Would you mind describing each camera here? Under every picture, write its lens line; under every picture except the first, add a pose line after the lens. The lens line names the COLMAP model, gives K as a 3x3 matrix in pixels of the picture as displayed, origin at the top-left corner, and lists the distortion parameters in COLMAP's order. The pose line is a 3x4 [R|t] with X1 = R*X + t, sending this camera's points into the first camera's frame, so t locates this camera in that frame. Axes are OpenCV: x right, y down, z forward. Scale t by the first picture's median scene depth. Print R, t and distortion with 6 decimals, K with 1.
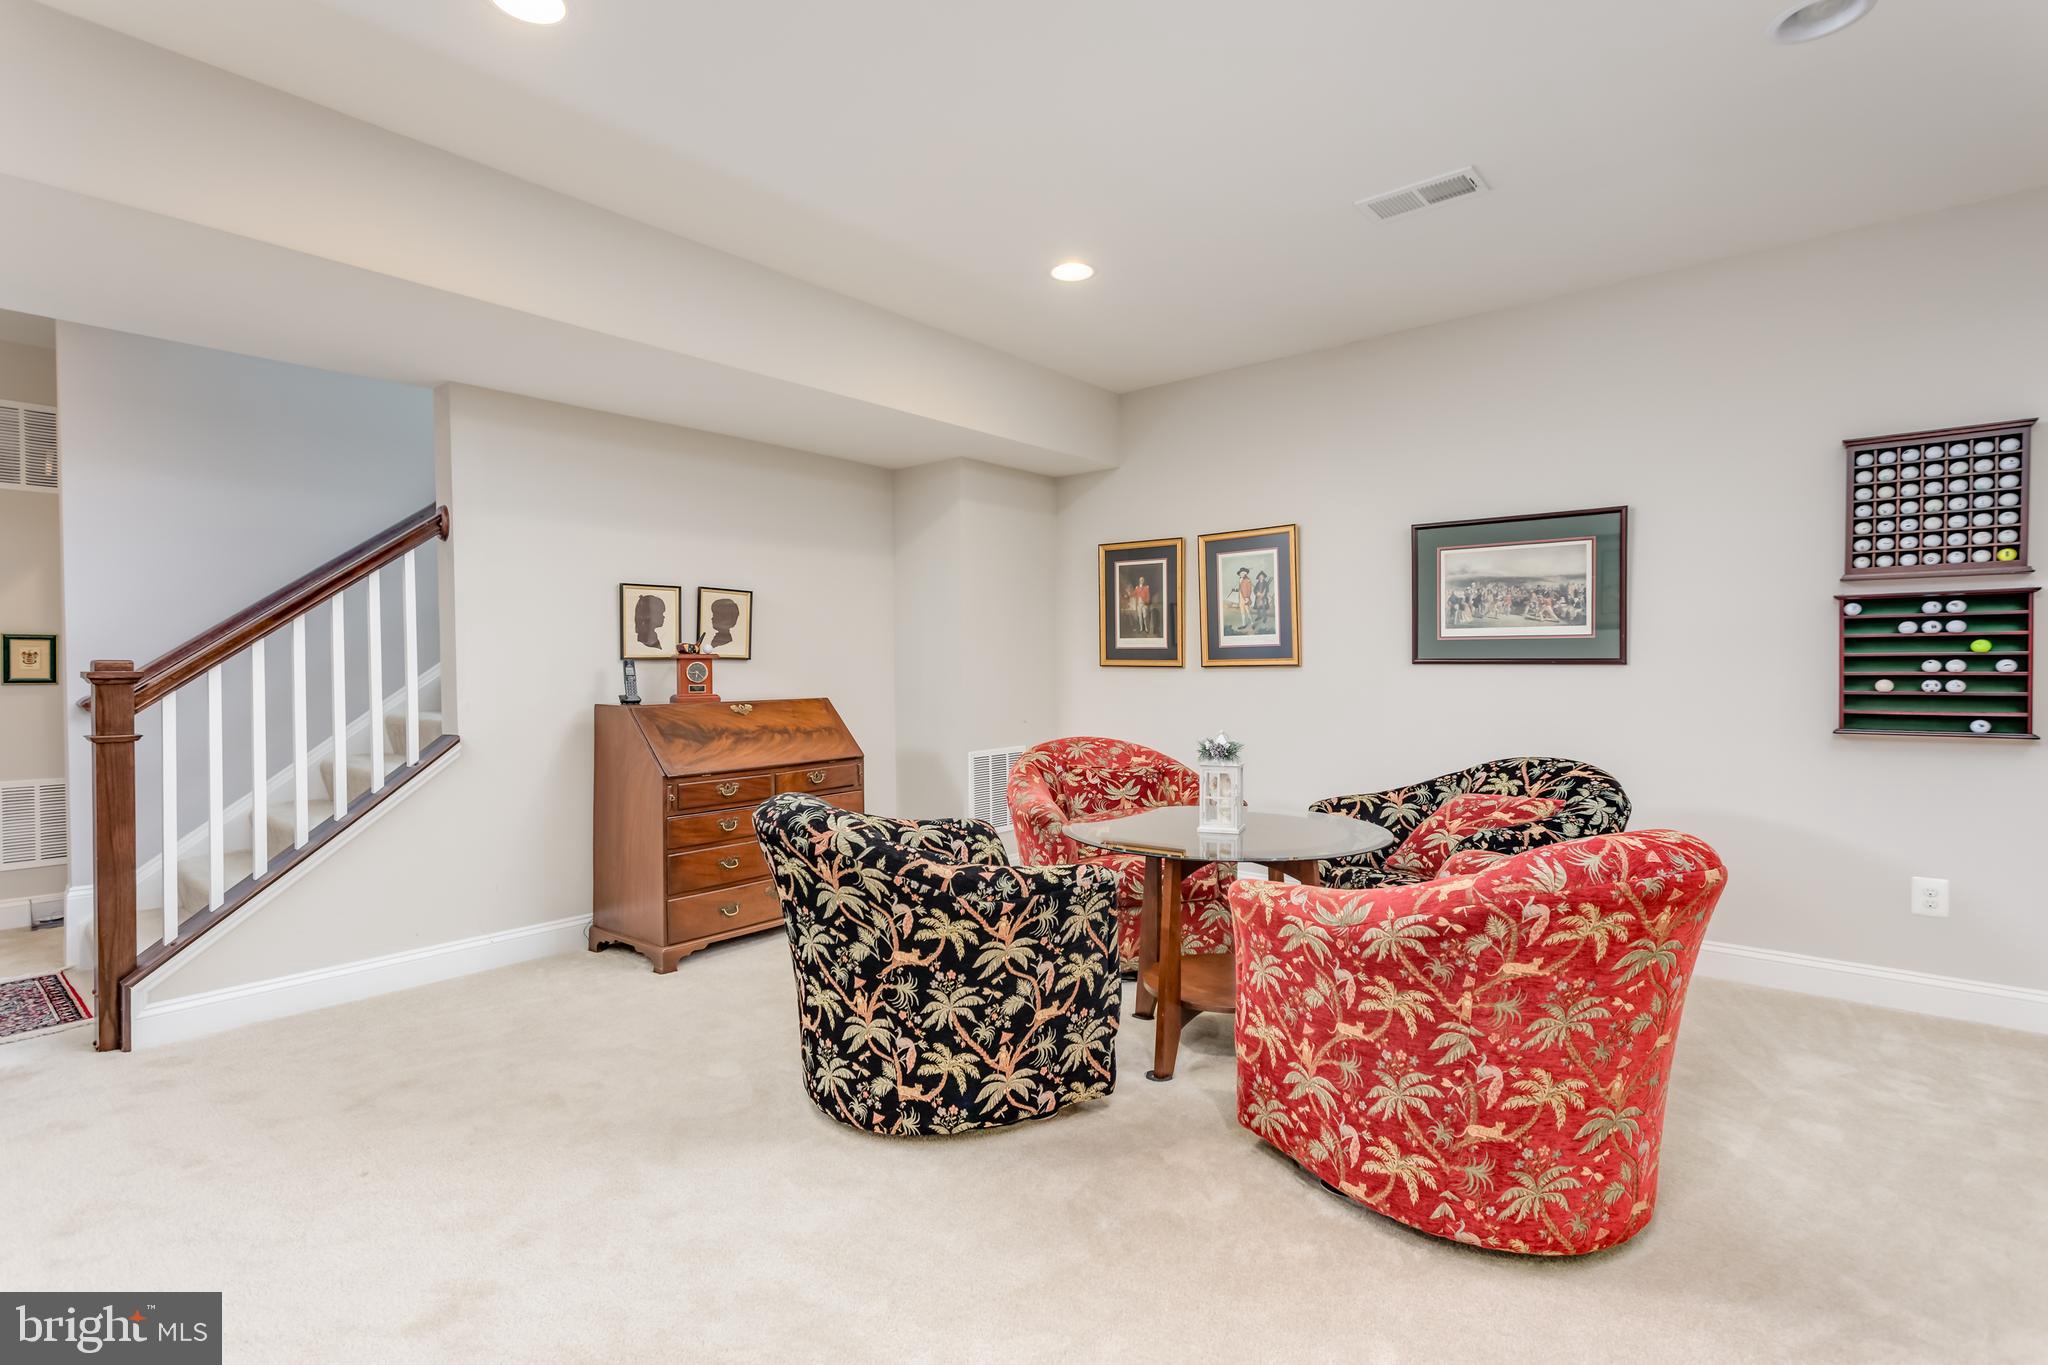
lens RADIAL K [[980.1, 0, 1018.3], [0, 980.1, 685.9], [0, 0, 1]] dist [0.002288, 0.000207]
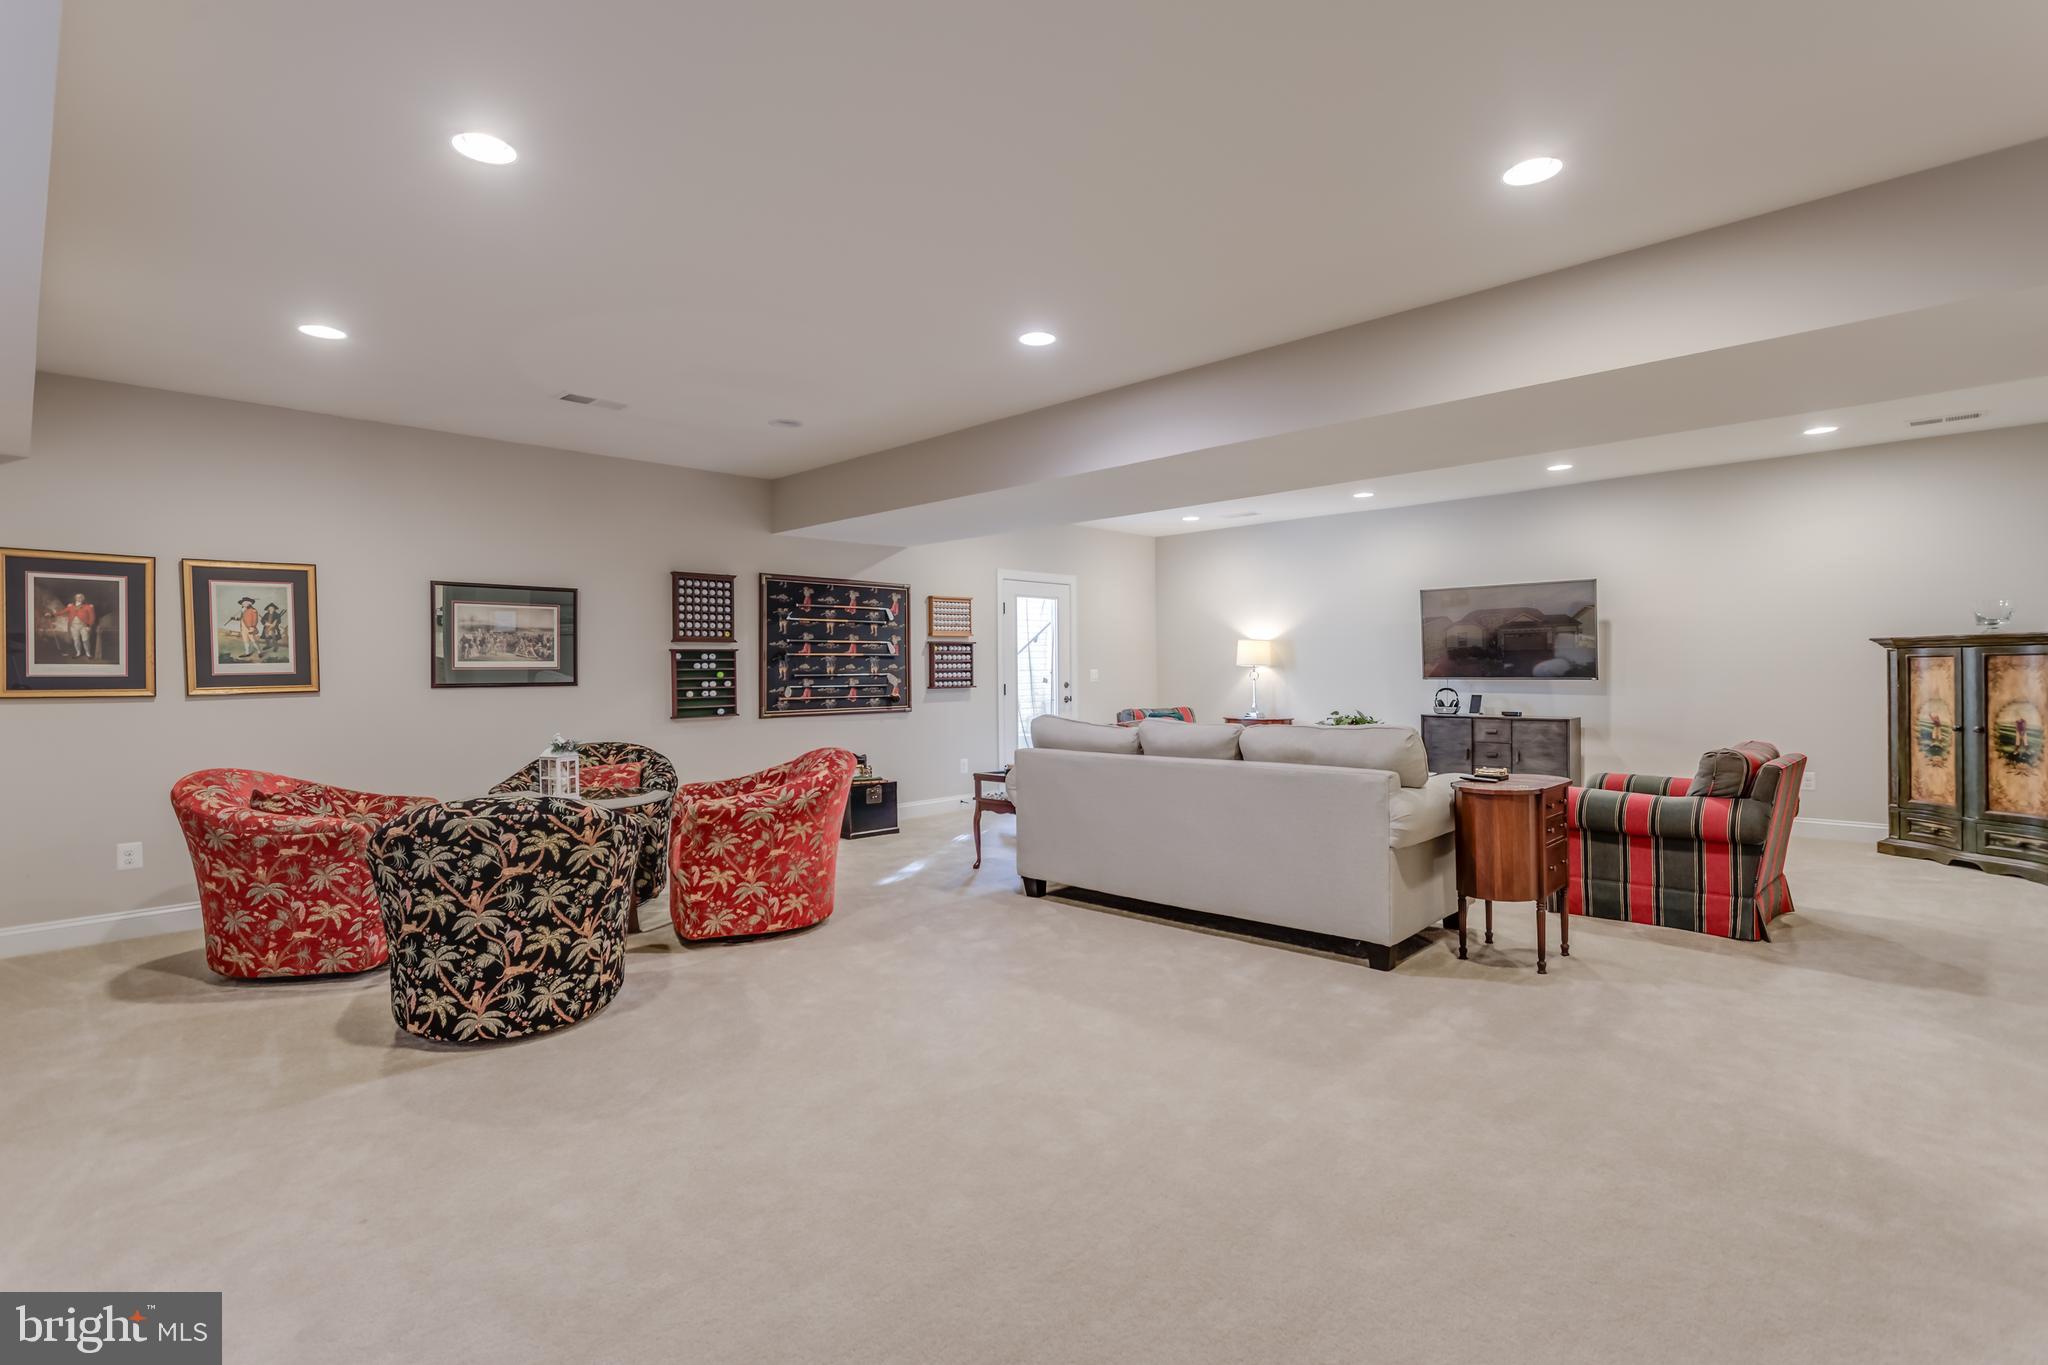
lens RADIAL K [[980.1, 0, 1024.3], [0, 980.1, 676.9], [0, 0, 1]] dist [0.002288, 0.000207]
pose [[0.069690, -0.004349, 0.997559, -1.068169], [0.034536, 0.999402, 0.001944, -0.015980], [-0.996971, 0.034316, 0.069799, 0.163364]]
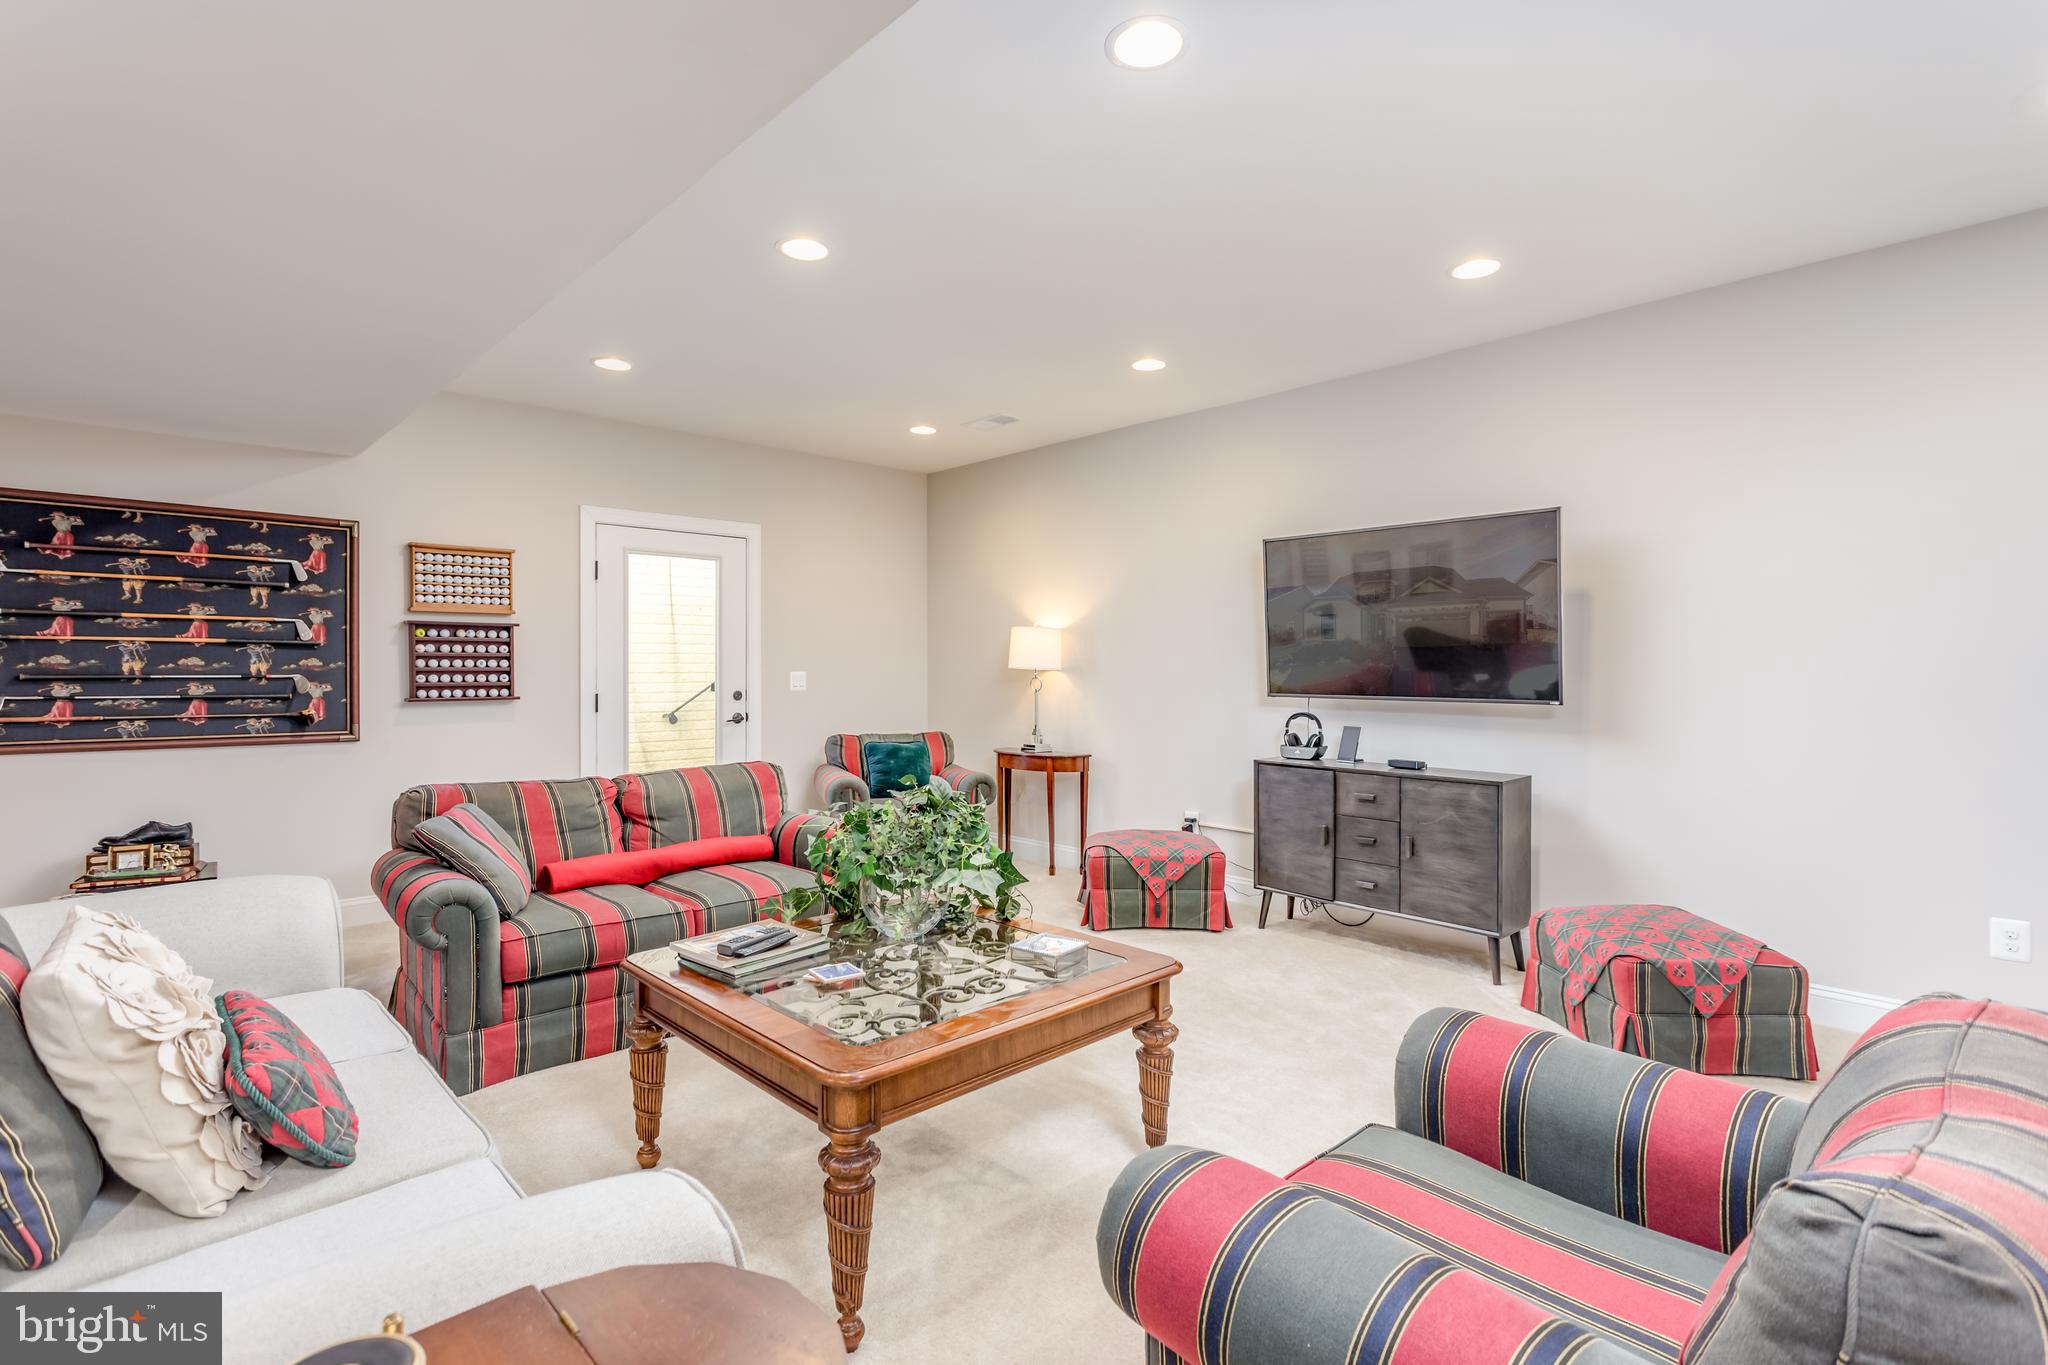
lens RADIAL K [[980.1, 0, 1017.7], [0, 980.1, 676.2], [0, 0, 1]] dist [0.002288, 0.000207]
pose [[0.116907, 0.001064, 0.993142, -0.592477], [0.021383, 0.999765, -0.003588, -0.010223], [-0.992913, 0.021656, 0.116856, -0.114947]]
